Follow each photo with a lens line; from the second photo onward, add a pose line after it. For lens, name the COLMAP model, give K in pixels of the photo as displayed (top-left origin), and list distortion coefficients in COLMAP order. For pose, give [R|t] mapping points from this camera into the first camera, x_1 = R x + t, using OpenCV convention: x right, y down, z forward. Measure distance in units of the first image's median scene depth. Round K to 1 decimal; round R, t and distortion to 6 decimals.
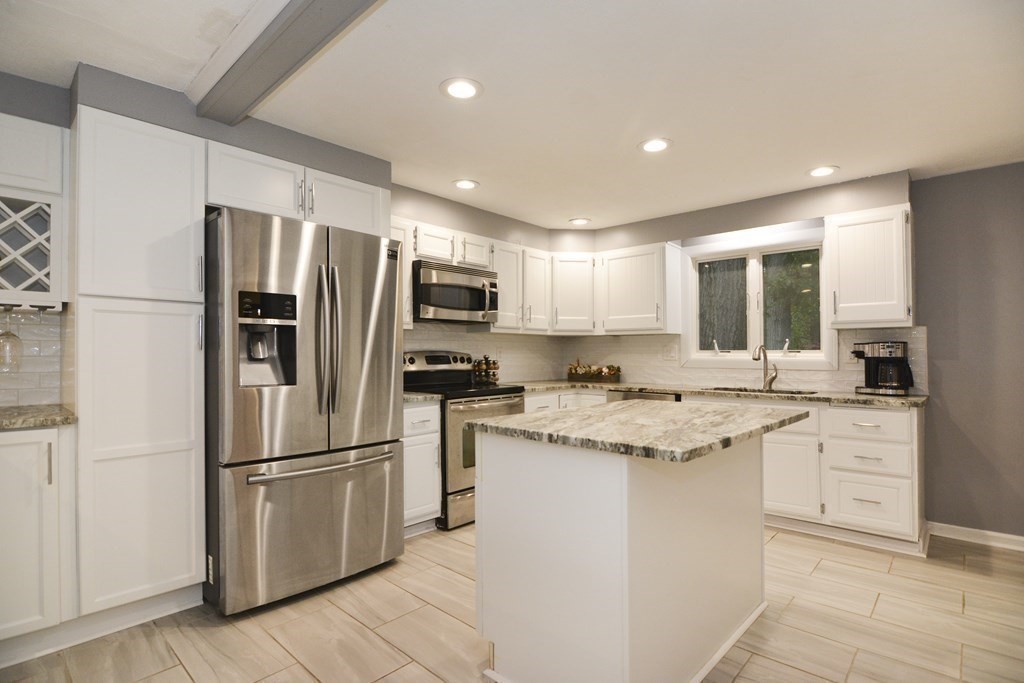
lens RADIAL K [[506.3, 0, 505.7], [0, 506.3, 329.2], [0, 0, 1]] dist [-0.002612, -0.008932]
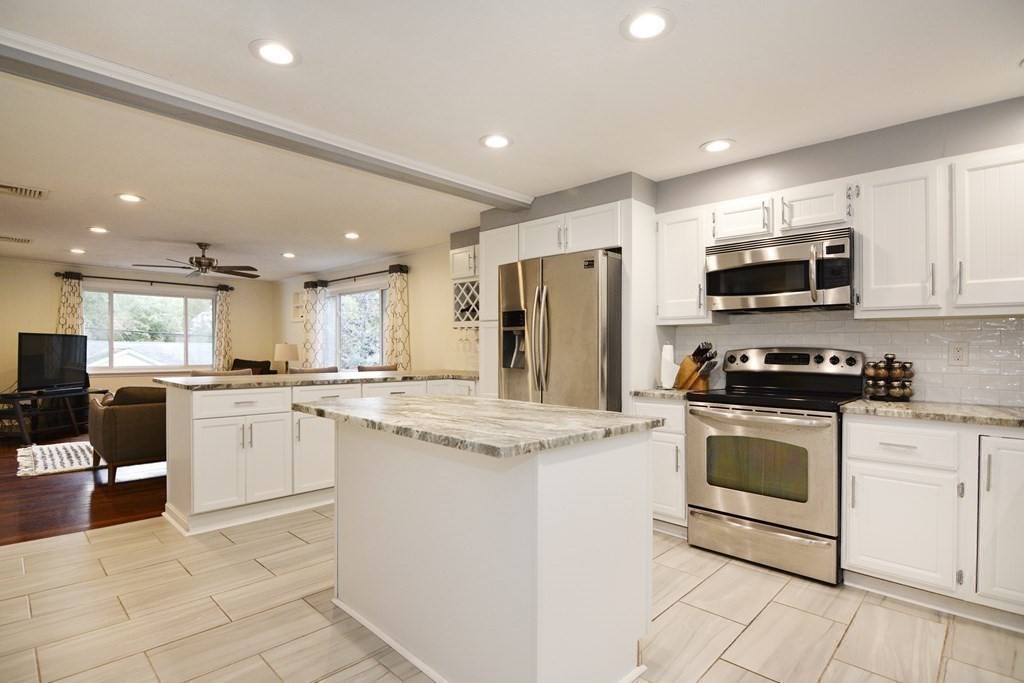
lens RADIAL K [[506.3, 0, 504.0], [0, 506.3, 338.6], [0, 0, 1]] dist [-0.002612, -0.008932]
pose [[-0.029233, -0.022907, -0.999310, 1.041687], [0.036460, 0.999048, -0.023967, 0.050333], [0.998907, -0.037135, -0.028370, 0.915235]]
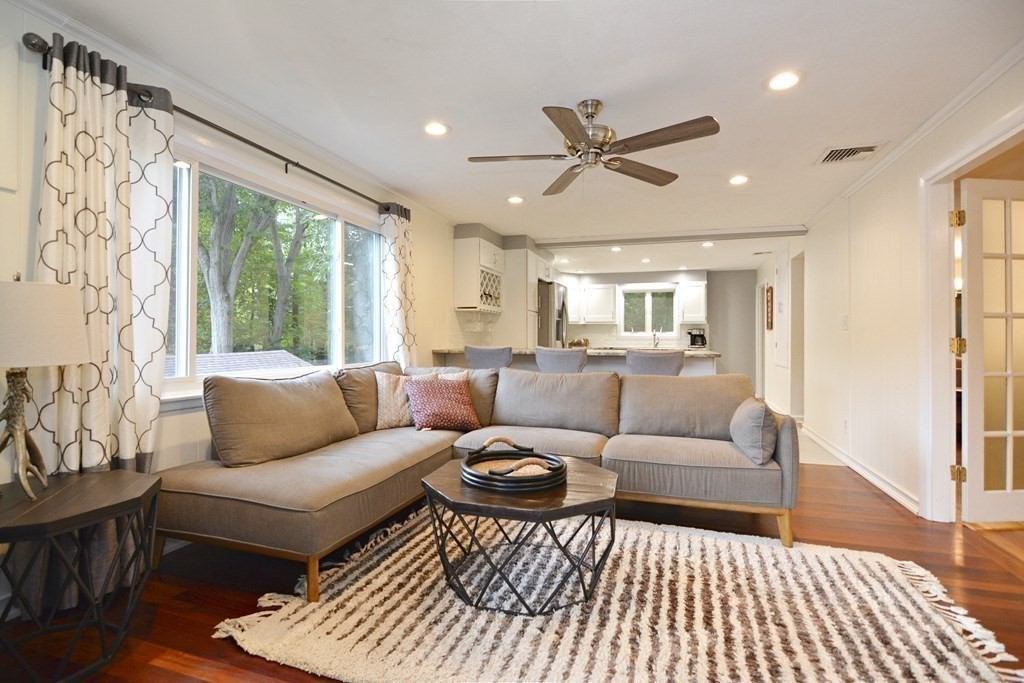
lens RADIAL K [[506.3, 0, 508.1], [0, 506.3, 338.2], [0, 0, 1]] dist [-0.002612, -0.008932]
pose [[0.907704, 0.004447, 0.419588, -1.816528], [-0.023728, 0.998888, 0.040745, -0.016857], [-0.418940, -0.046941, 0.906800, -1.470334]]
